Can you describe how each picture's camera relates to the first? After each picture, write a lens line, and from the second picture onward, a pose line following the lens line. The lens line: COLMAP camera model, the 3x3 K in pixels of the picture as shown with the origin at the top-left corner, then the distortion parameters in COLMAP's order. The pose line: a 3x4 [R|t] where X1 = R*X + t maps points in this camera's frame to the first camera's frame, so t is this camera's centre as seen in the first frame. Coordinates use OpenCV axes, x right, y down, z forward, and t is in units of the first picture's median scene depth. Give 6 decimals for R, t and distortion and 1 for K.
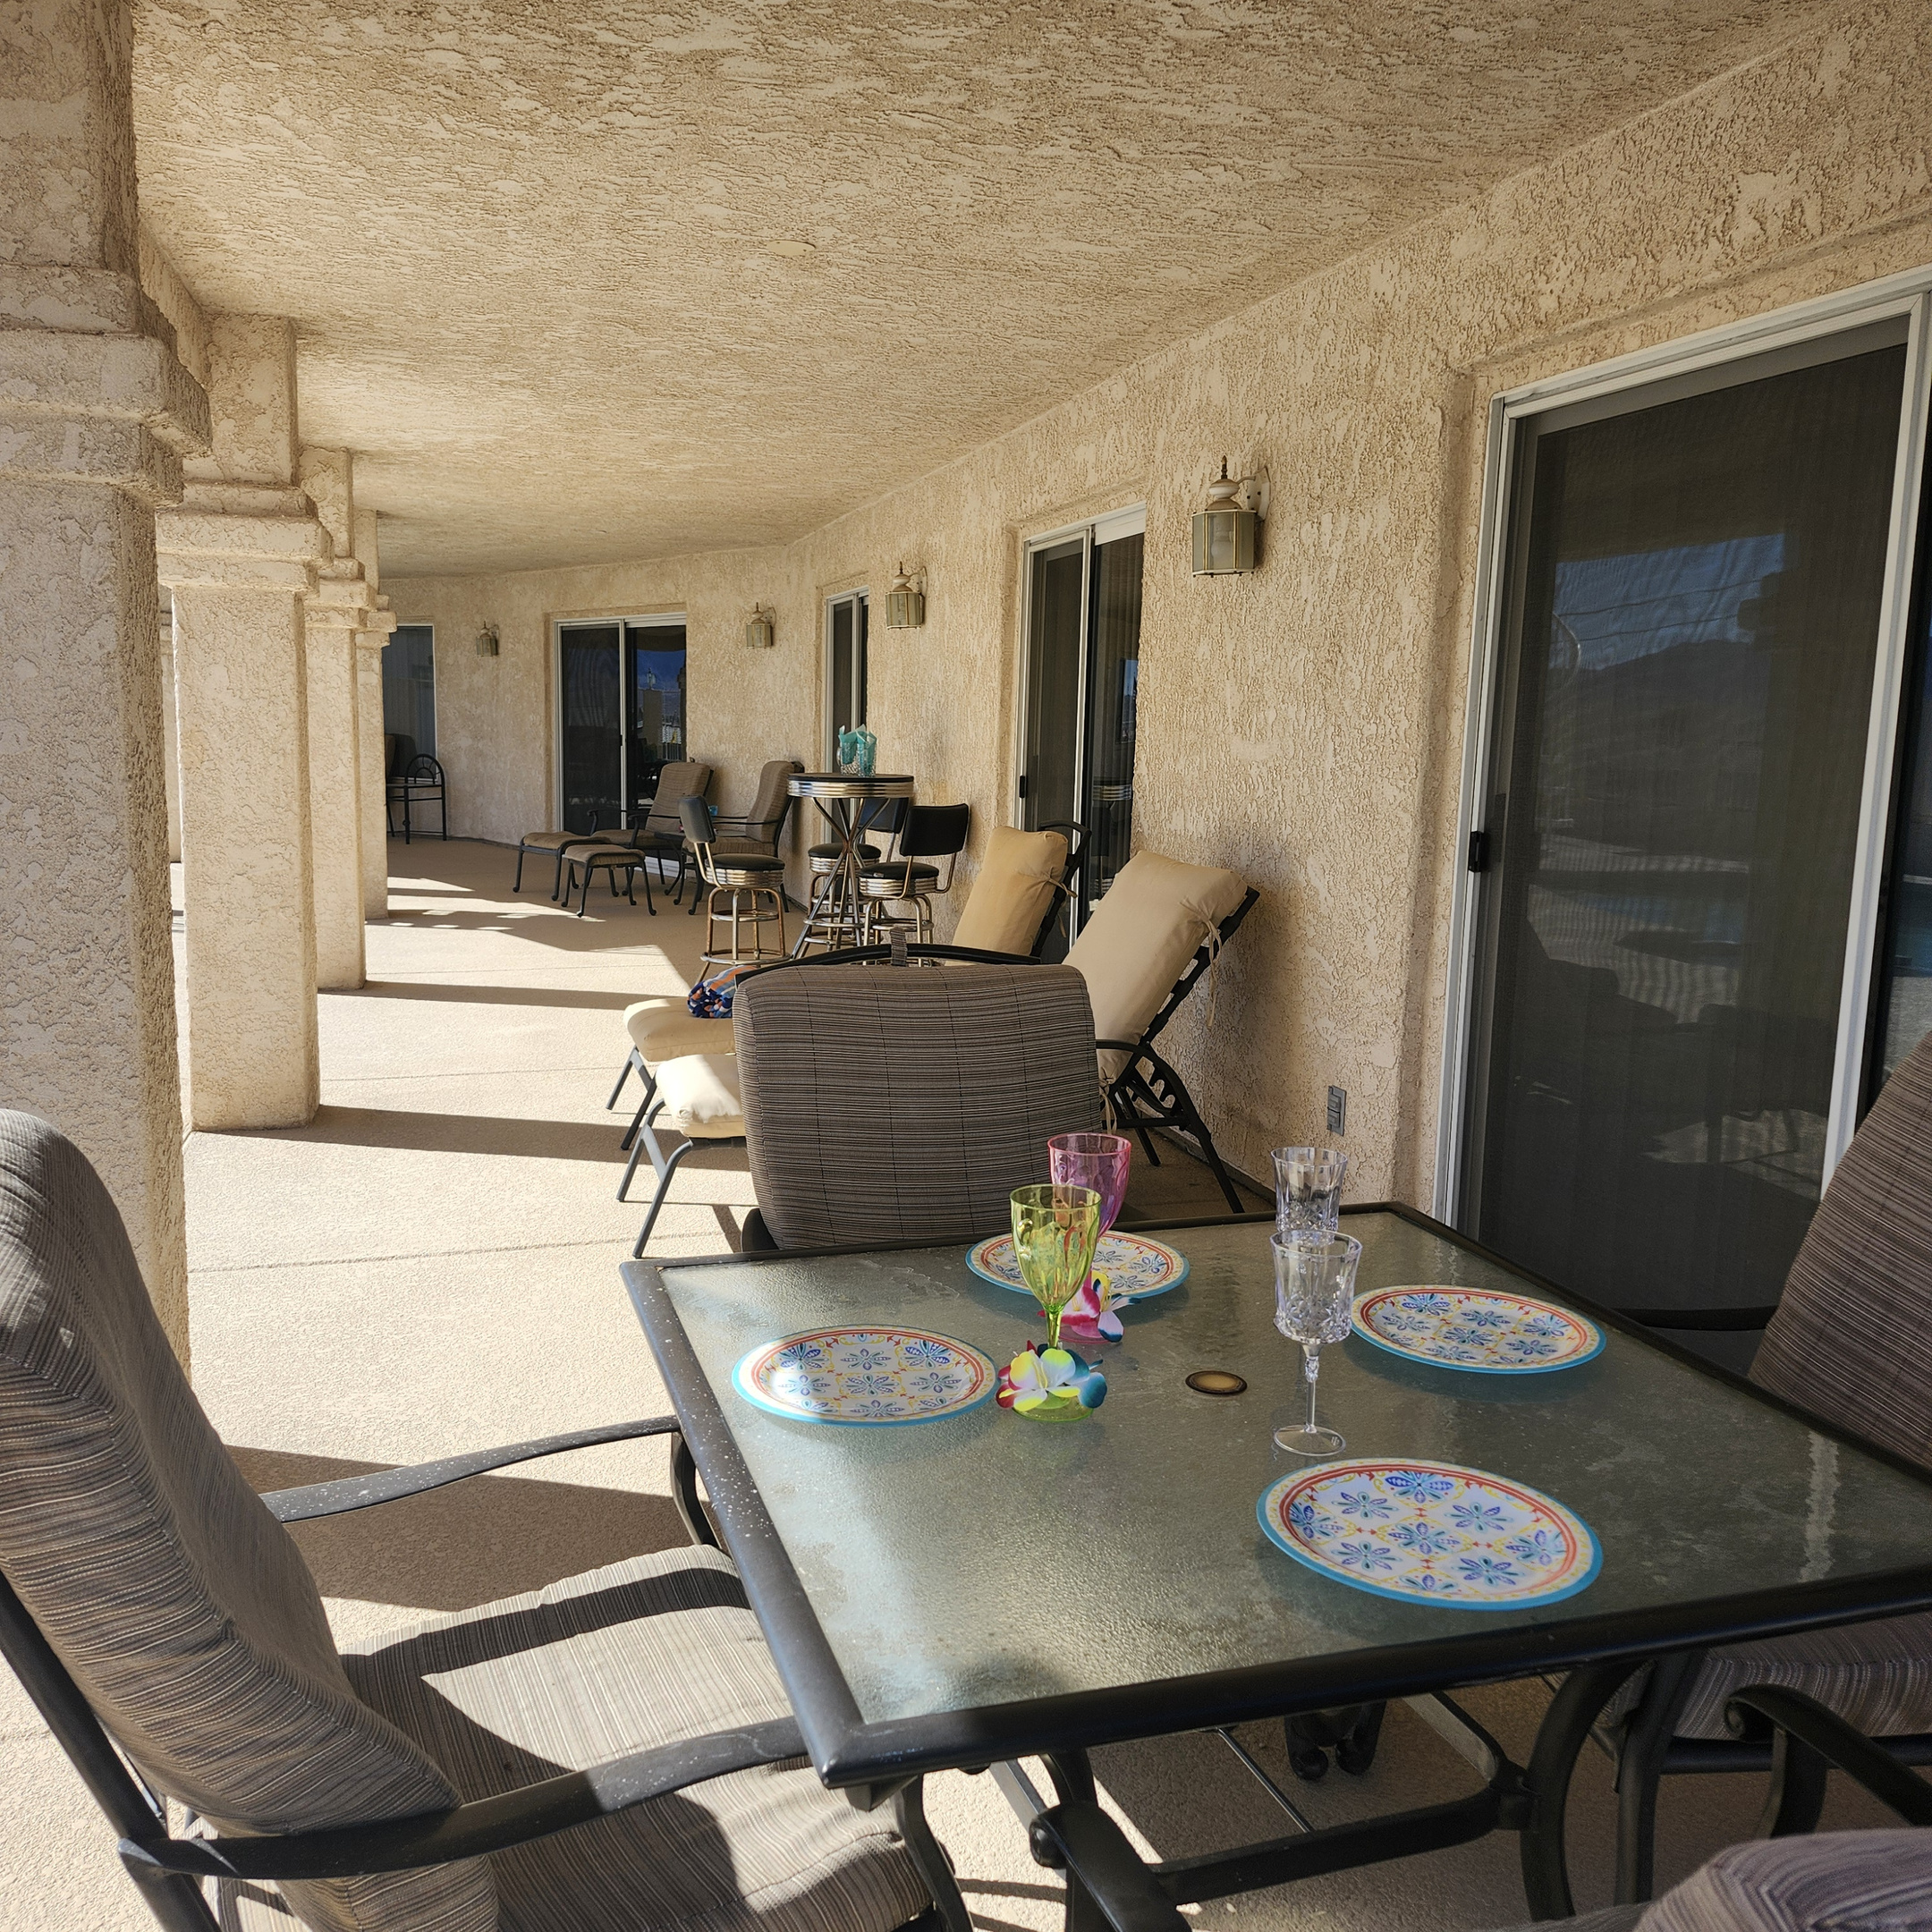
lens RADIAL K [[1817.6, 0, 967.0], [0, 1817.6, 993.9], [0, 0, 1]] dist [0.133310, -0.181065]
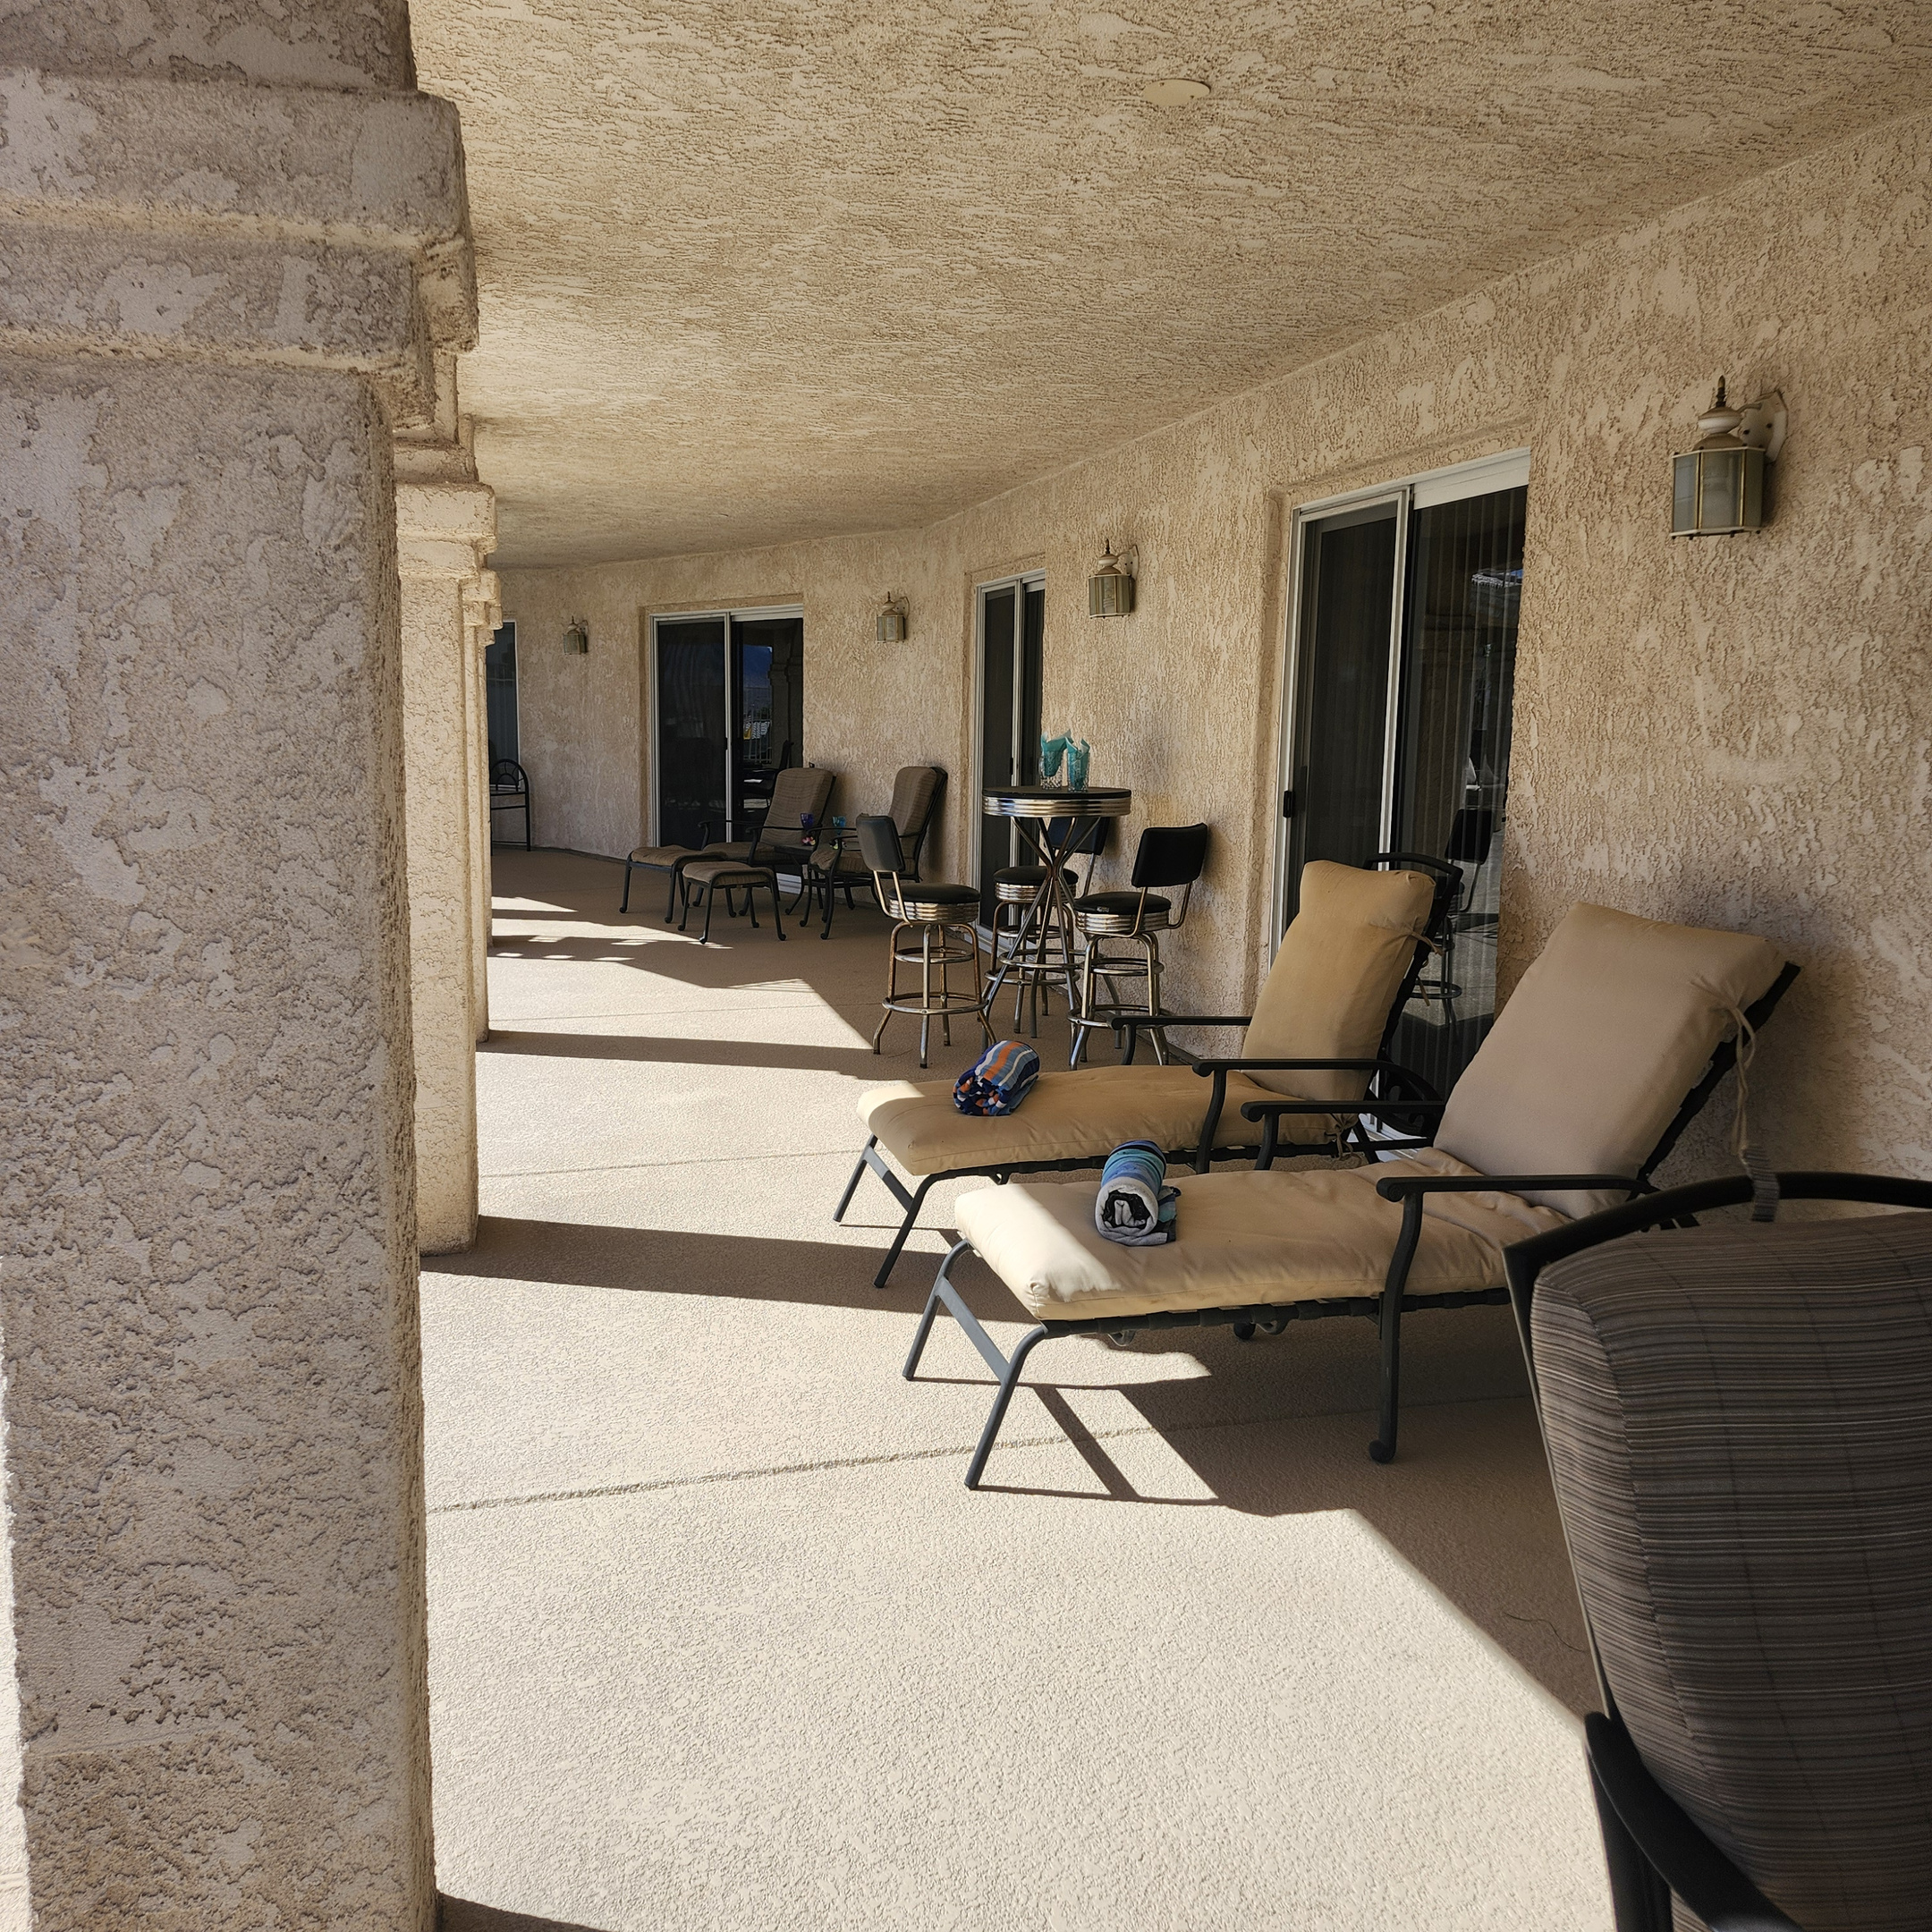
lens RADIAL K [[1741.8, 0, 944.3], [0, 1741.8, 963.2], [0, 0, 1]] dist [0.116705, -0.158321]
pose [[0.999941, -0.007290, -0.008037, -0.149128], [0.007259, 0.999966, -0.003838, -0.048639], [0.008065, 0.003779, 0.999960, 0.247682]]
